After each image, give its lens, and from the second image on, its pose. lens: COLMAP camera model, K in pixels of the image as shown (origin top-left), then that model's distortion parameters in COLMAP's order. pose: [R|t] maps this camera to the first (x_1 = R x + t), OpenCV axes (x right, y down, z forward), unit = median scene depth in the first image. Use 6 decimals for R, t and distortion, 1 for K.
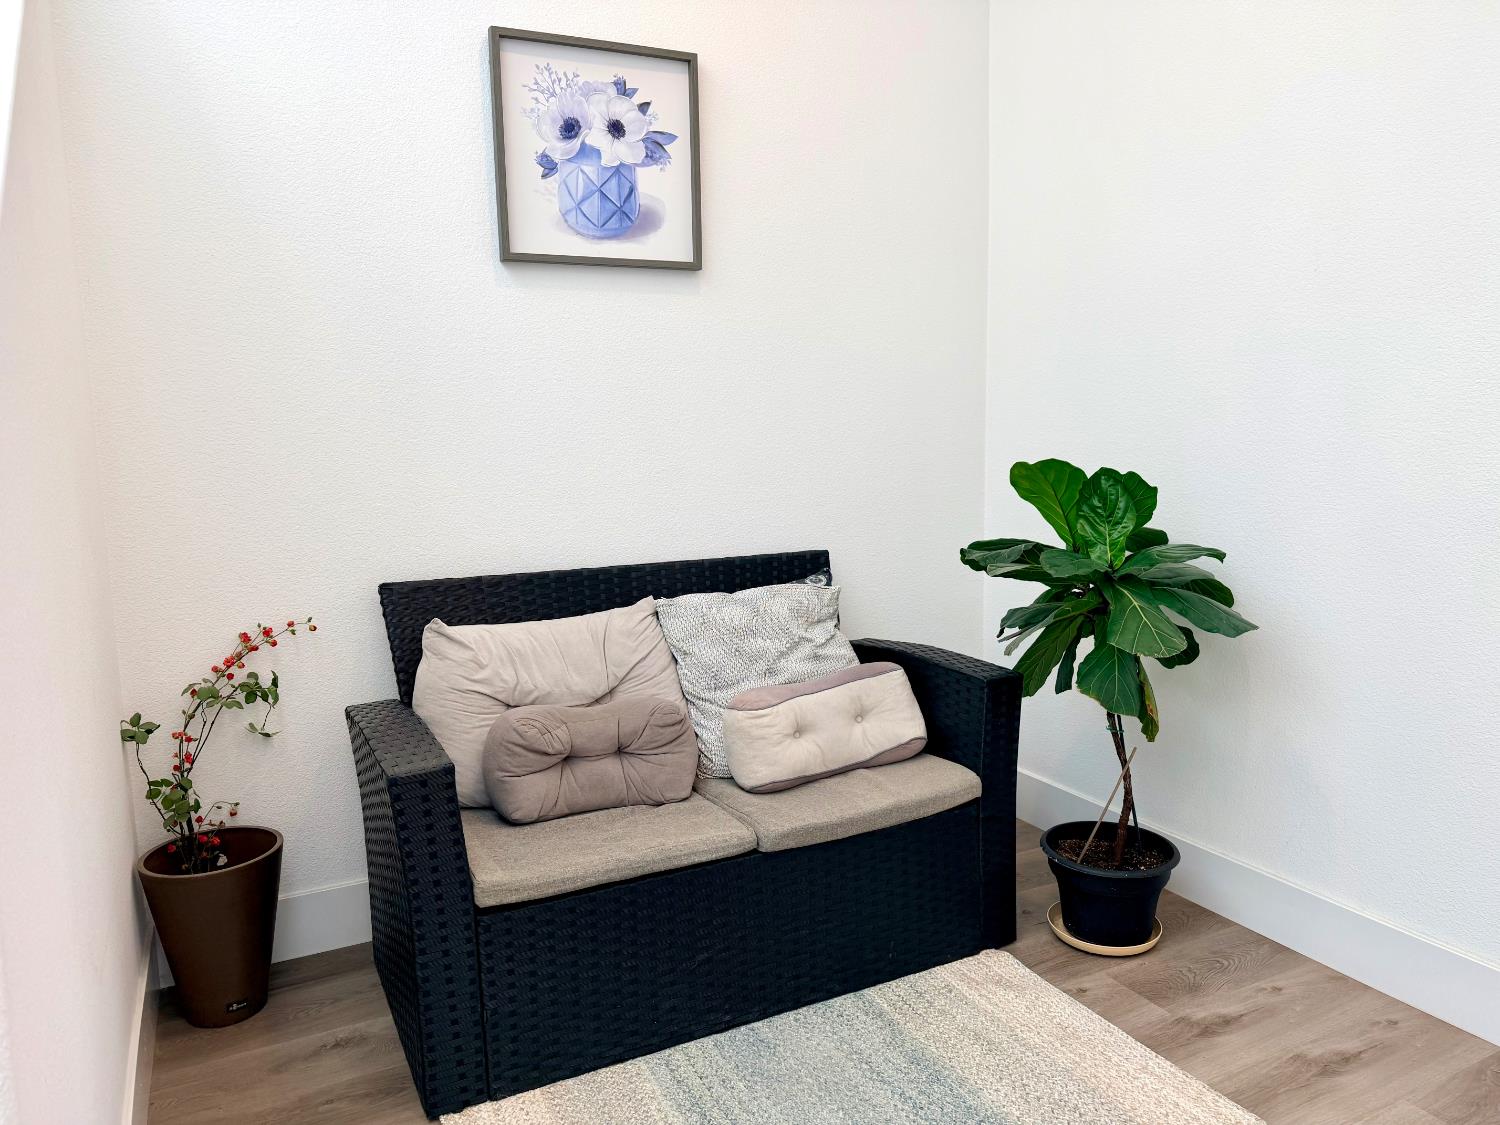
lens RADIAL K [[1062.1, 0, 741.7], [0, 1062.1, 563.3], [0, 0, 1]] dist [0.065295, -0.073500]
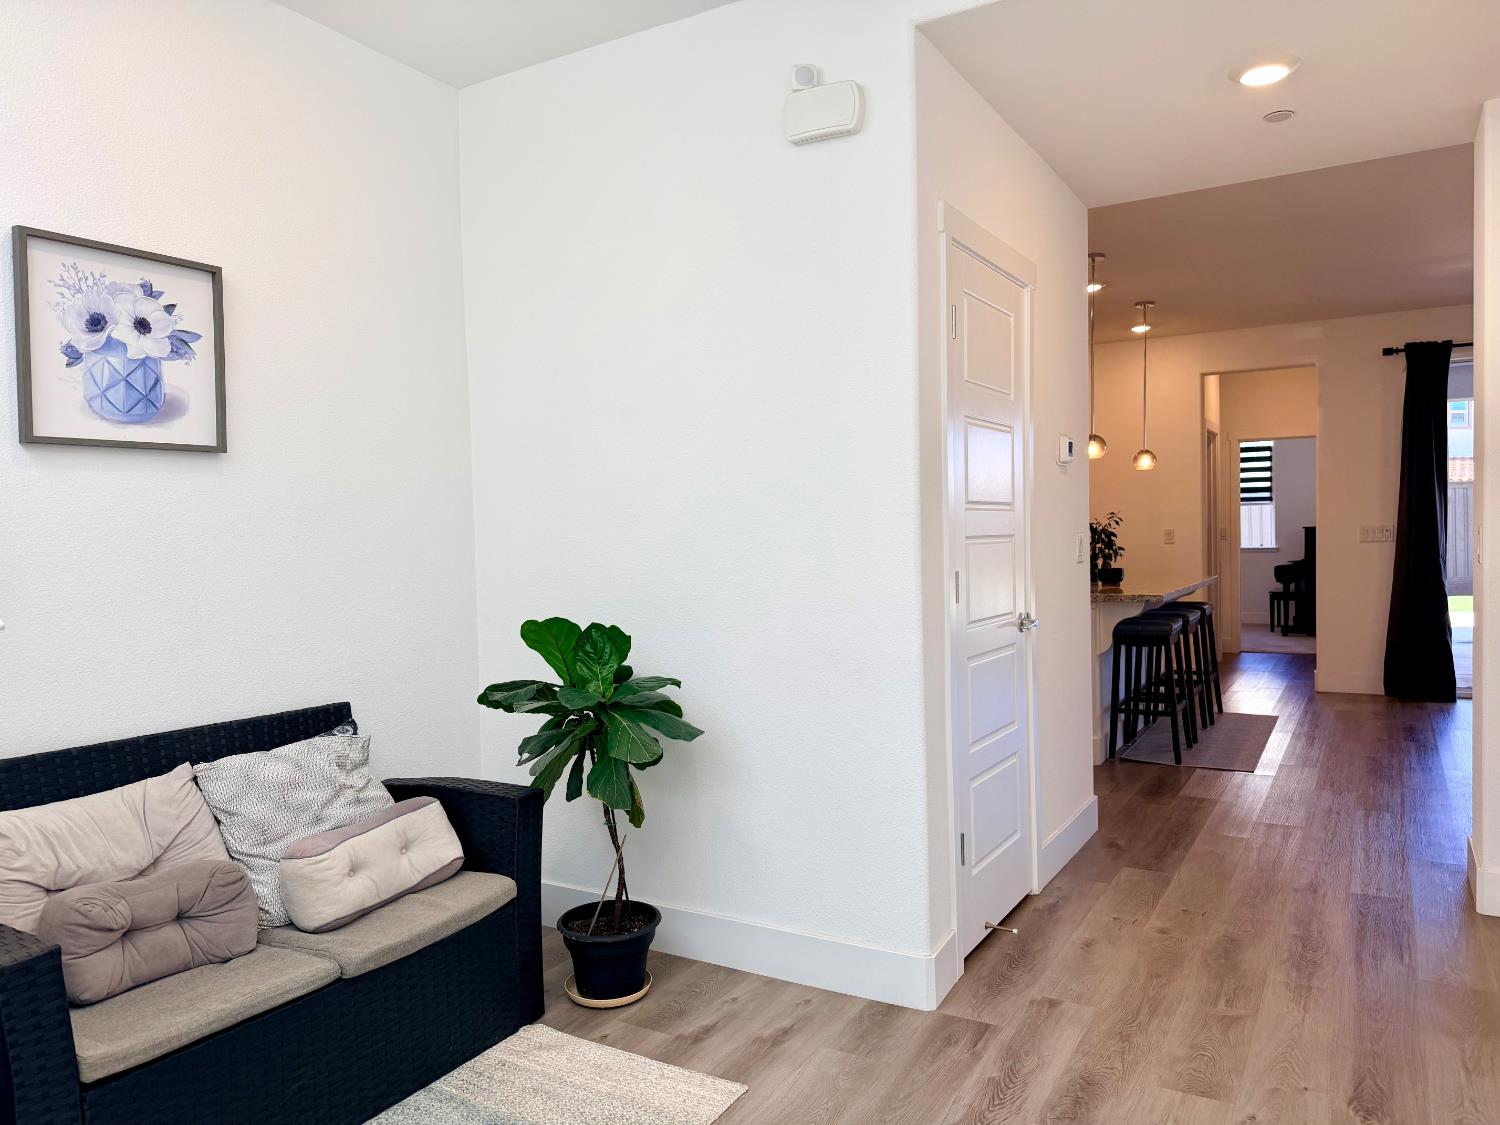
lens RADIAL K [[1062.1, 0, 747.8], [0, 1062.1, 562.4], [0, 0, 1]] dist [0.065295, -0.073500]
pose [[0.845647, -0.014224, 0.533554, -0.189962], [0.077491, 0.992325, -0.096363, -0.020577], [-0.528088, 0.122835, 0.840259, -0.202052]]
